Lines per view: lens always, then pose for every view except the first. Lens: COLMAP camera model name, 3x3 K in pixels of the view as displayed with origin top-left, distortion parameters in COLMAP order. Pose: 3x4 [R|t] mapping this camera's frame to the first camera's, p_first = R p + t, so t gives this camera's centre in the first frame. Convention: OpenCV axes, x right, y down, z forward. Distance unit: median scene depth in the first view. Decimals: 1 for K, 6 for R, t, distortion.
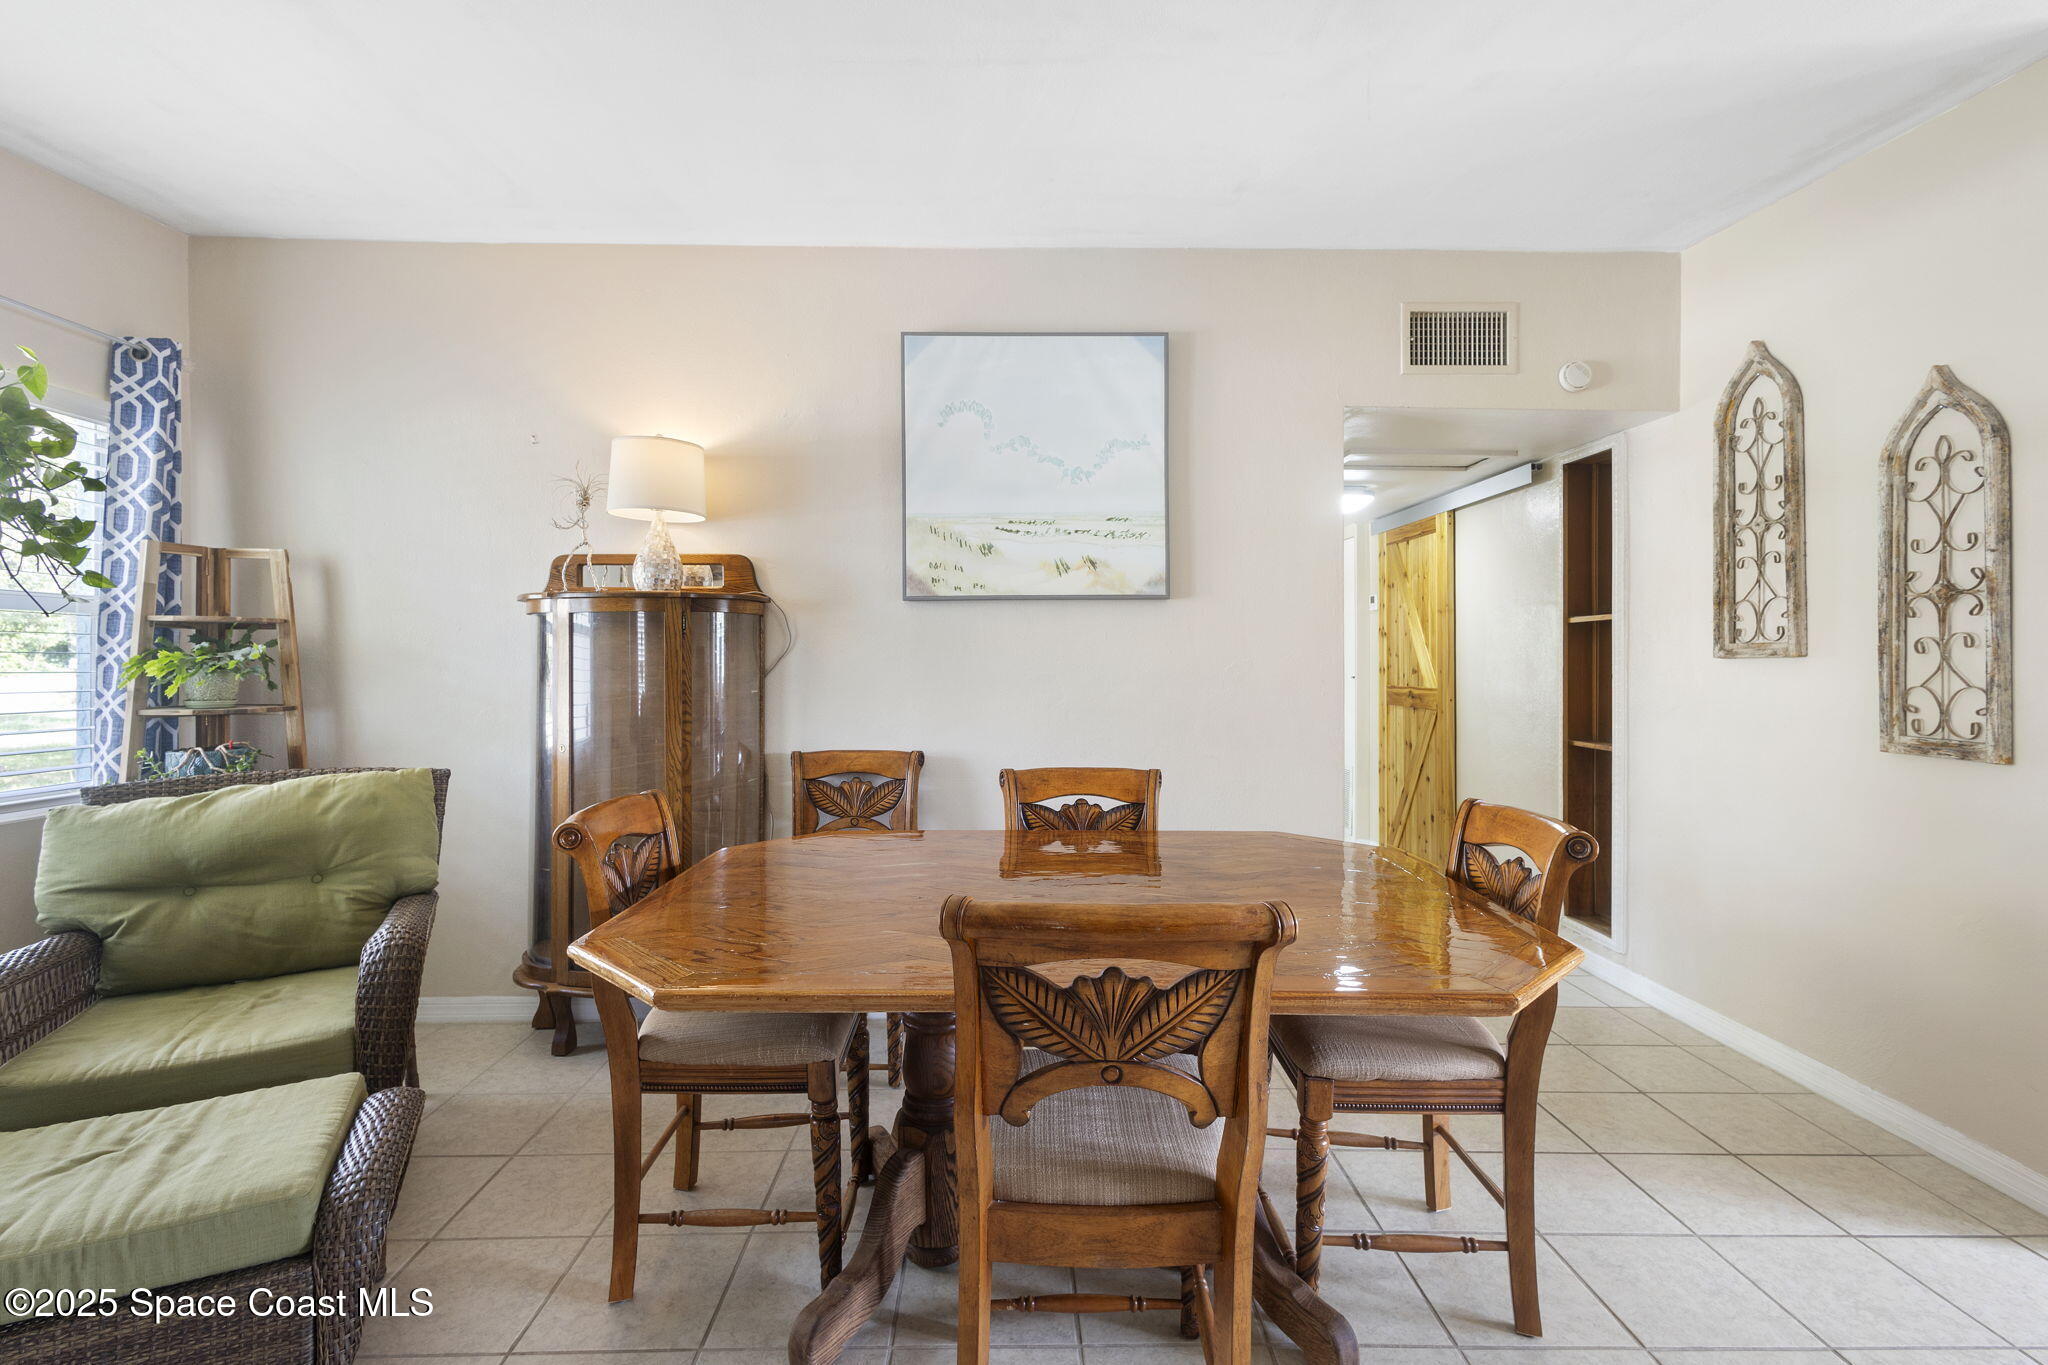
lens RADIAL K [[947.9, 0, 1019.2], [0, 947.9, 655.3], [0, 0, 1]] dist [0.009663, -0.002621]
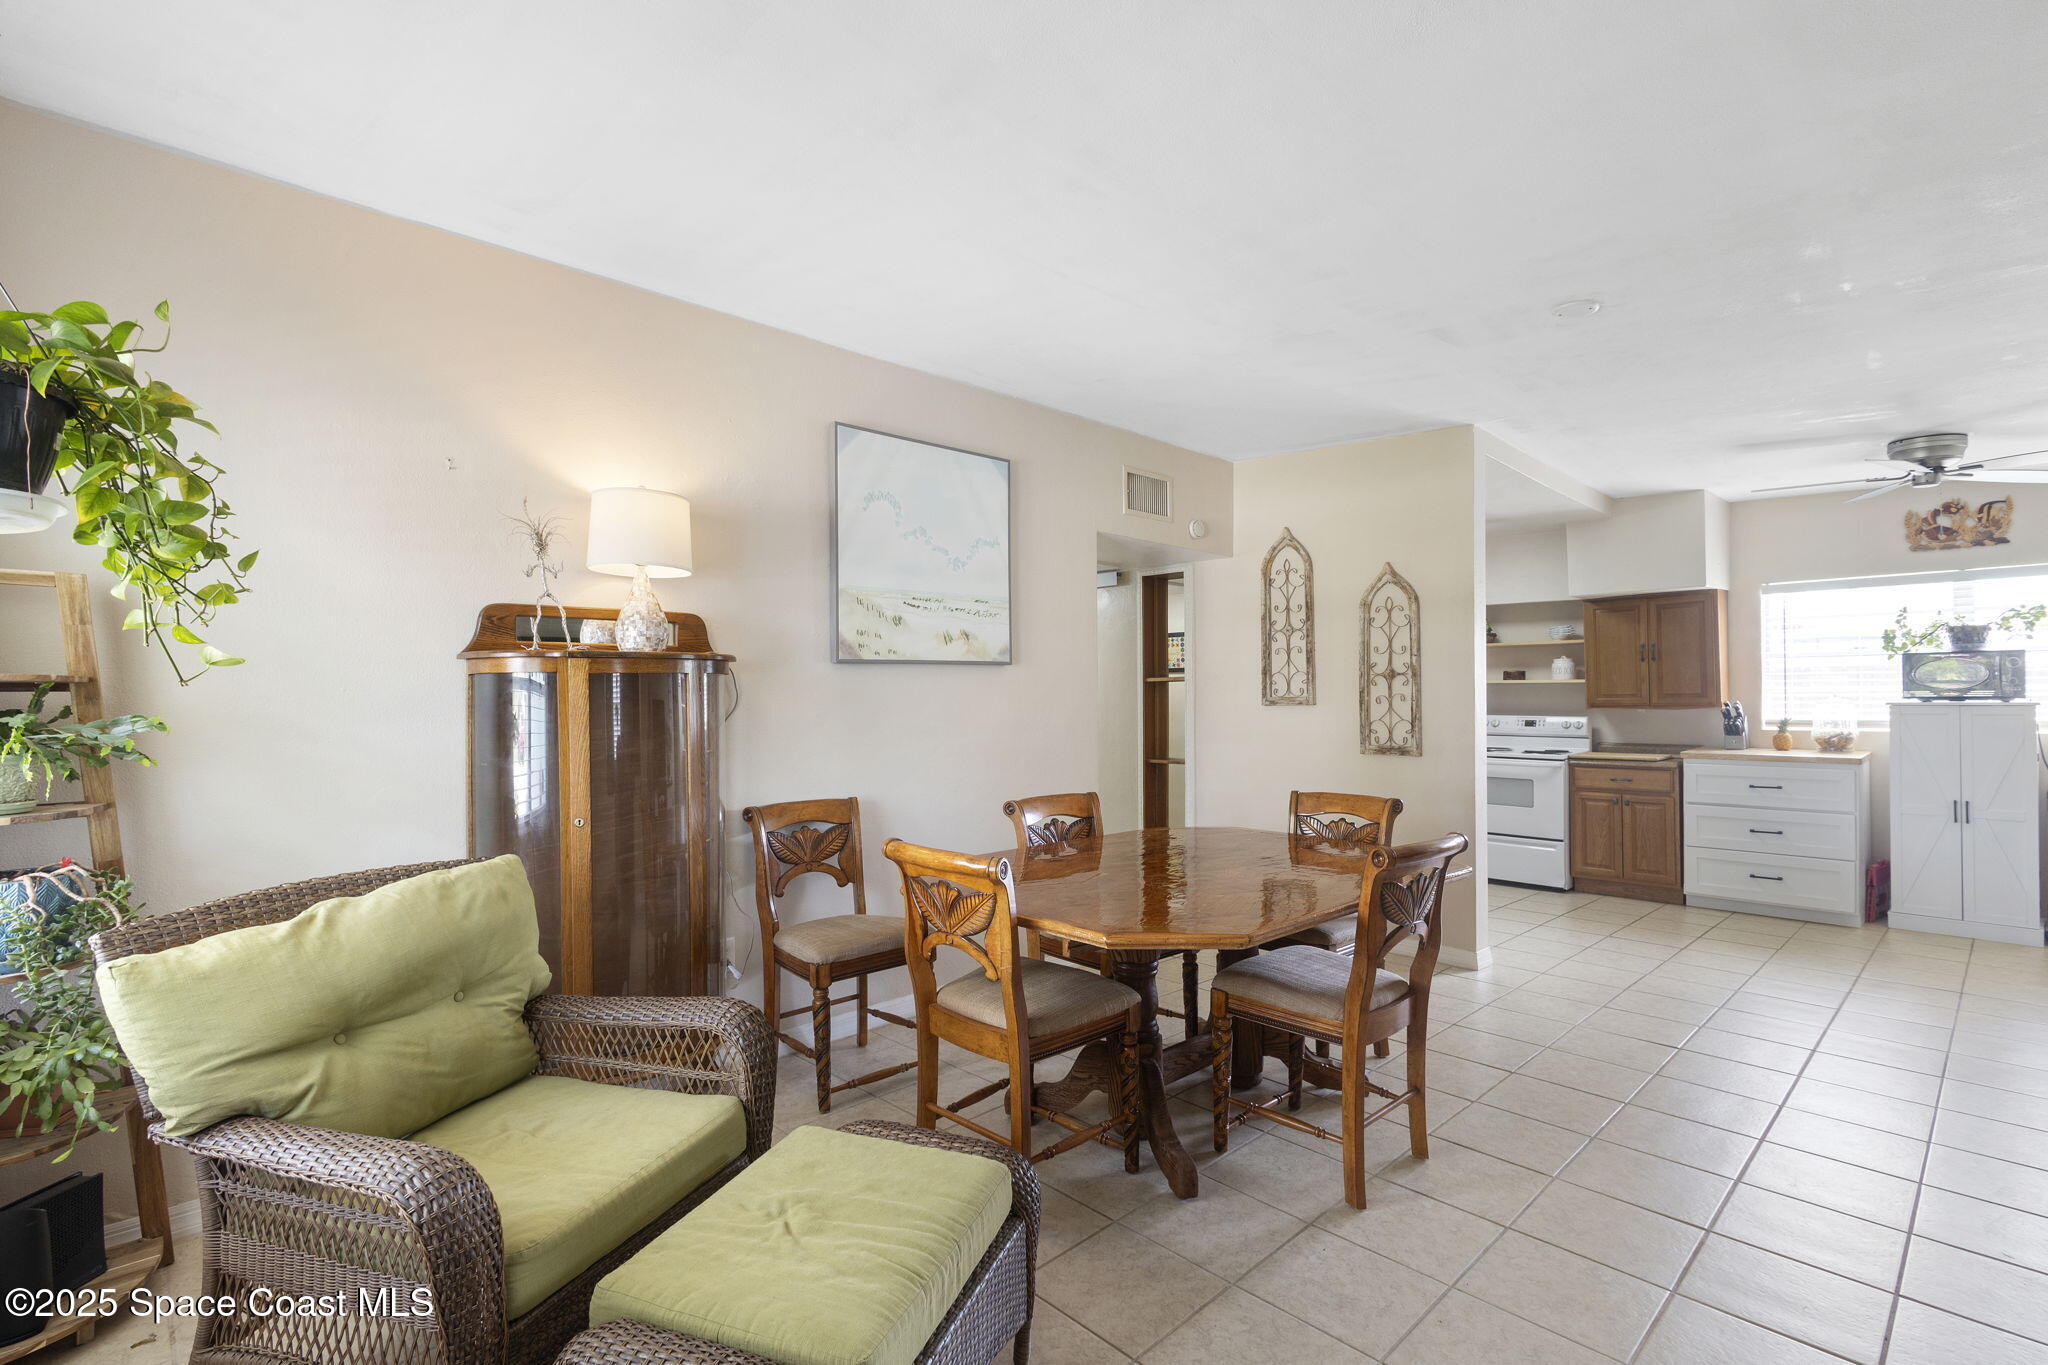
lens RADIAL K [[947.9, 0, 1048.1], [0, 947.9, 685.0], [0, 0, 1]] dist [0.009663, -0.002621]
pose [[0.722361, 0.002002, 0.691514, -0.715476], [0.005175, 0.999952, -0.008301, -0.021728], [-0.691497, 0.009575, 0.722316, 0.029636]]
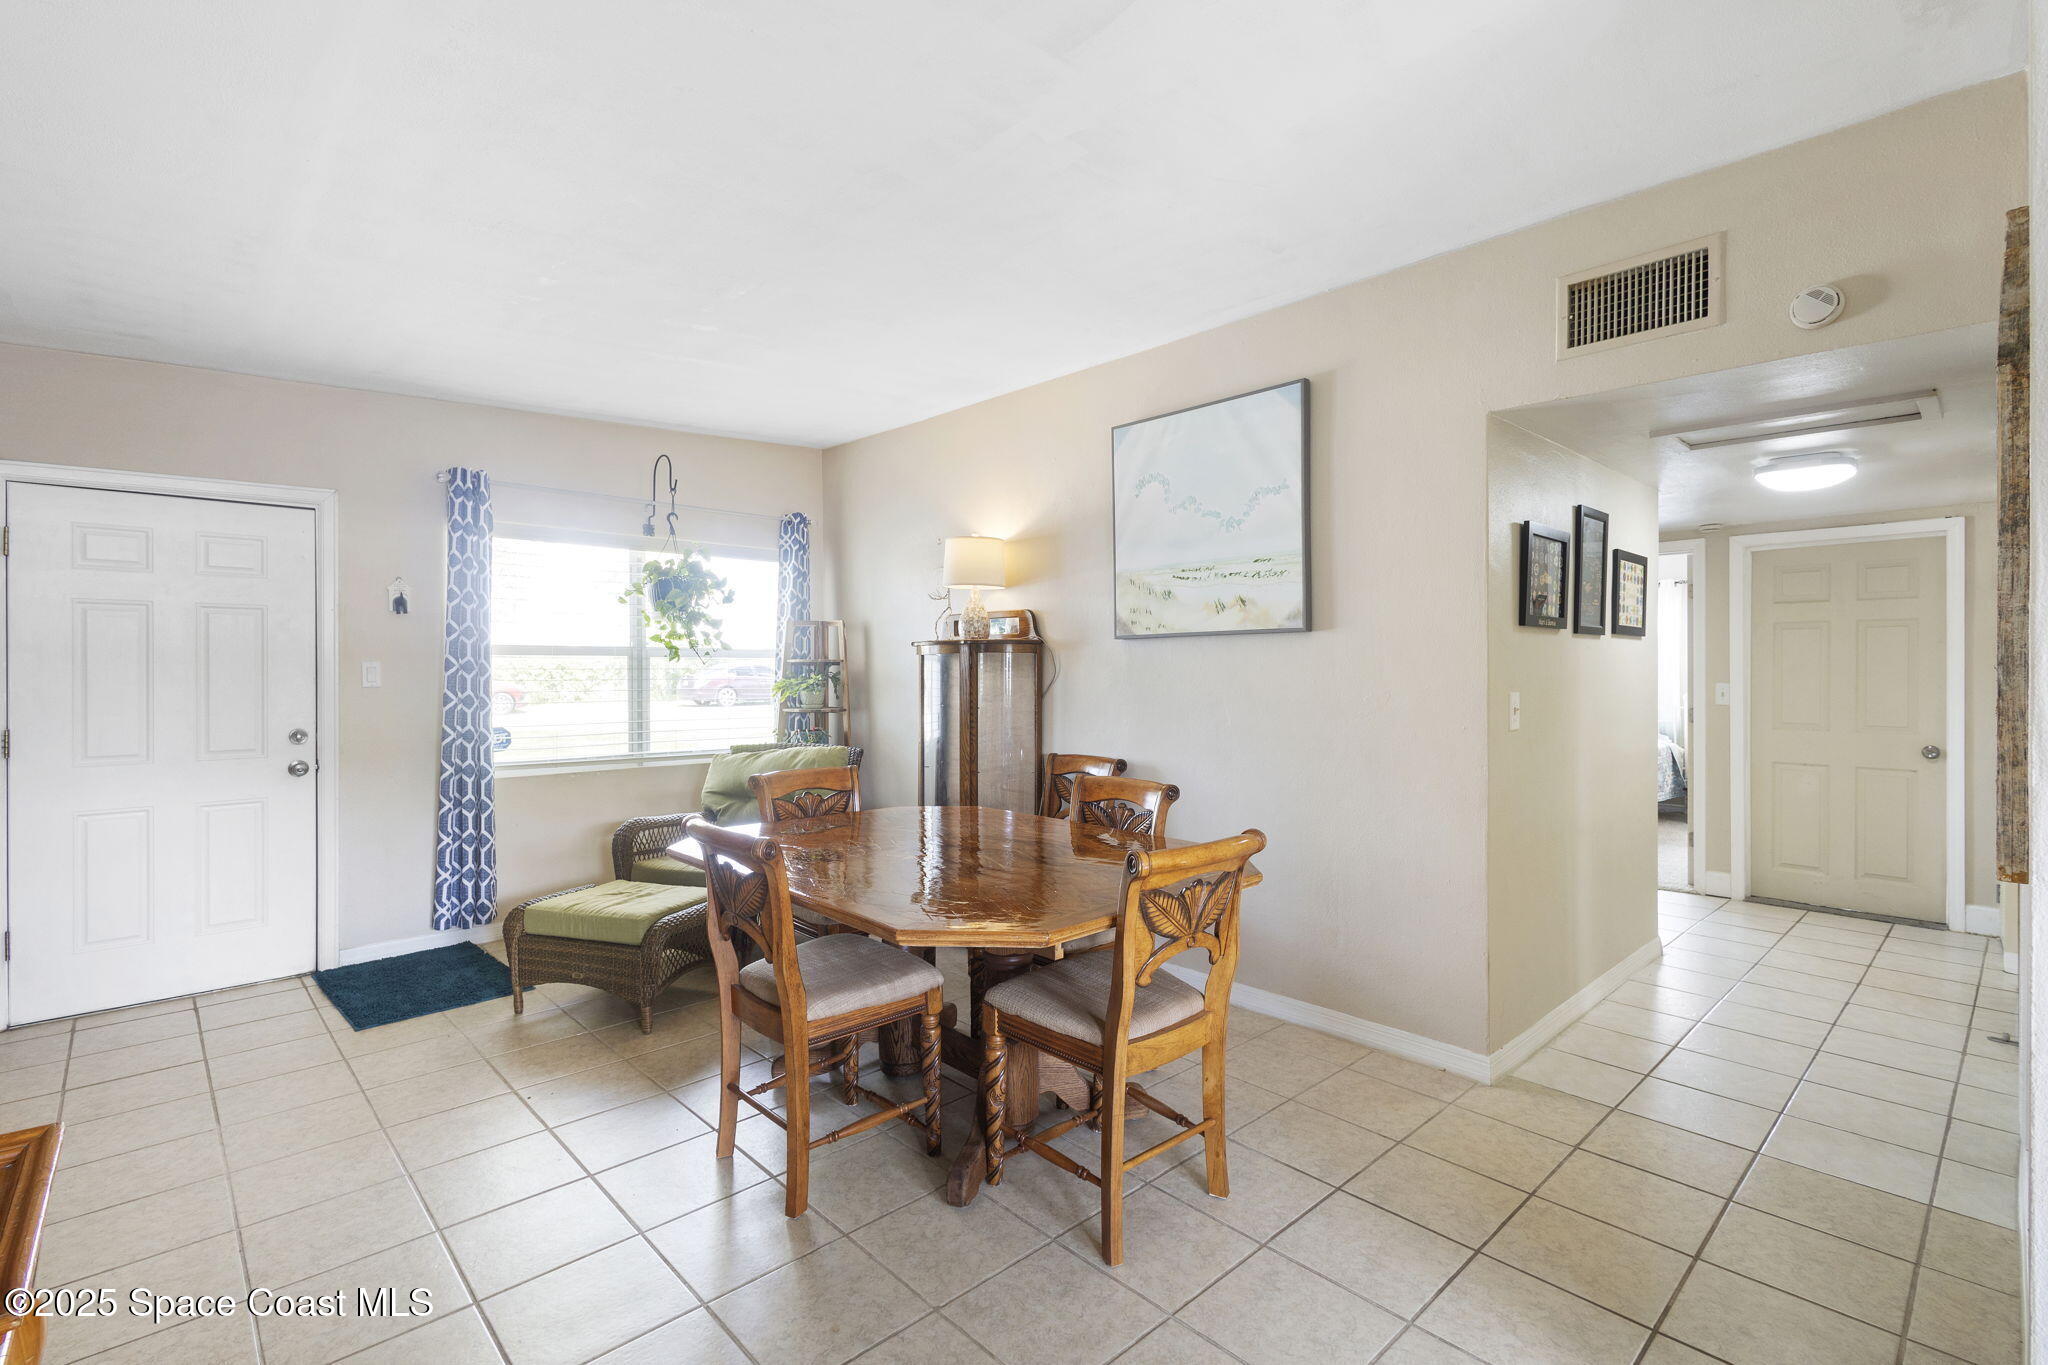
lens RADIAL K [[947.9, 0, 1035.9], [0, 947.9, 671.5], [0, 0, 1]] dist [0.009663, -0.002621]
pose [[0.672815, 0.002263, -0.739808, 0.749861], [0.008272, 0.999910, 0.010581, -0.029349], [0.739765, -0.013239, 0.672735, 0.070024]]
